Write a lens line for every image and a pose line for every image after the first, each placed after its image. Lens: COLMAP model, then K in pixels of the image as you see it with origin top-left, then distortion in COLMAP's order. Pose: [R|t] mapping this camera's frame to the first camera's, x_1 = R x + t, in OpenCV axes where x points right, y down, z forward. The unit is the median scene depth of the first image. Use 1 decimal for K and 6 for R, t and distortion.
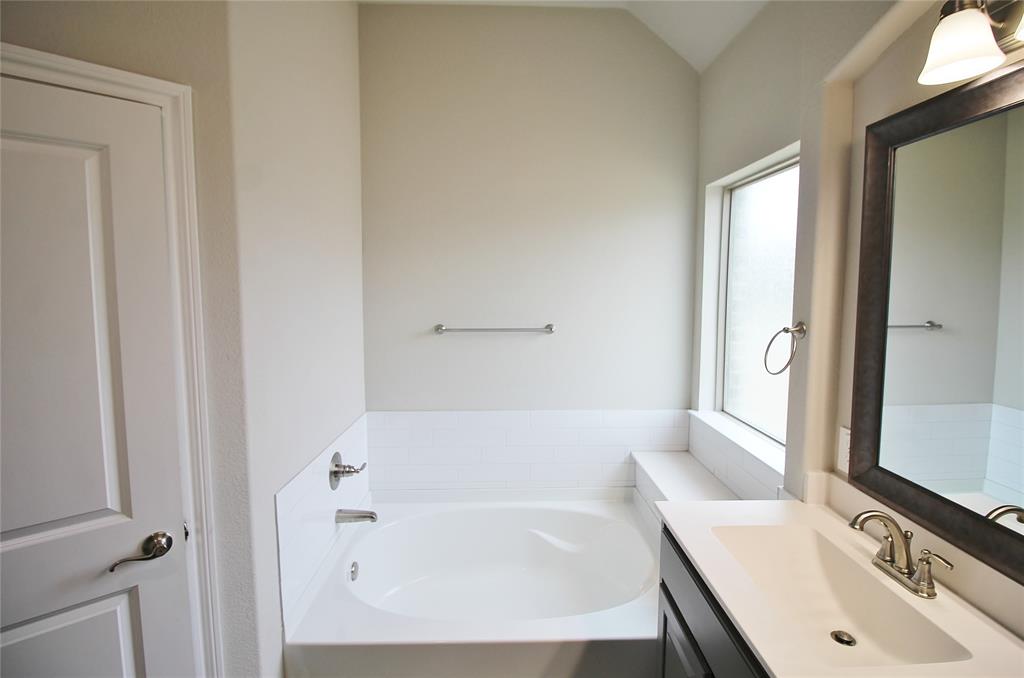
lens RADIAL K [[478.0, 0, 508.3], [0, 478.0, 330.8], [0, 0, 1]] dist [-0.008429, -0.006647]
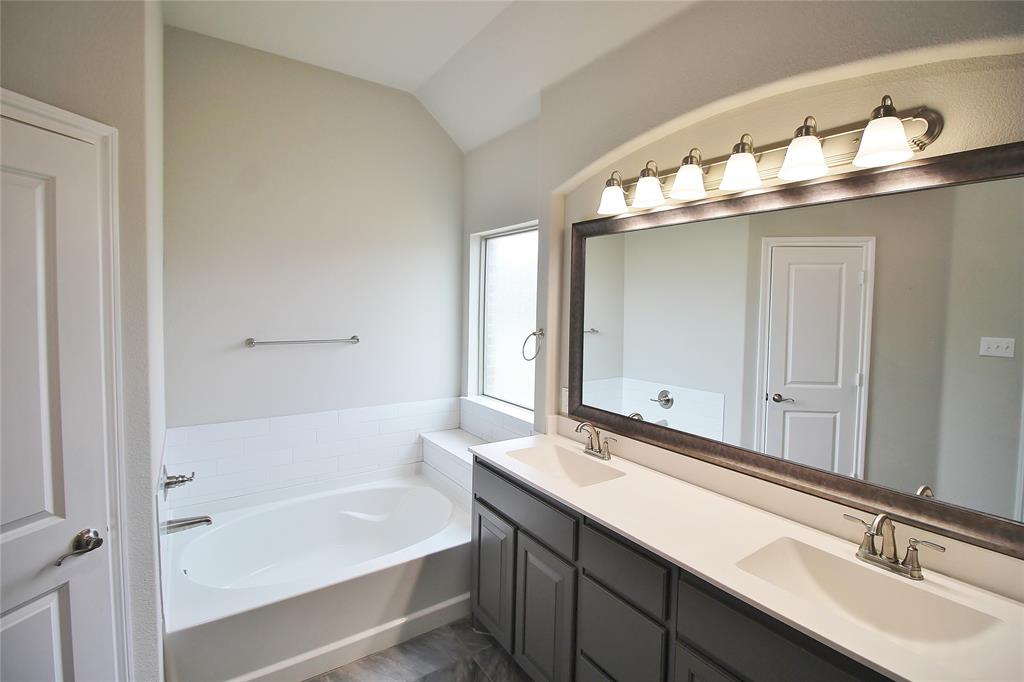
lens RADIAL K [[474.9, 0, 507.8], [0, 474.9, 343.6], [0, 0, 1]] dist [-0.007556, -0.007596]
pose [[0.838808, -0.031242, 0.543530, -0.439413], [0.033756, 0.999416, 0.005353, 0.022561], [-0.543379, 0.013857, 0.839373, -0.385289]]
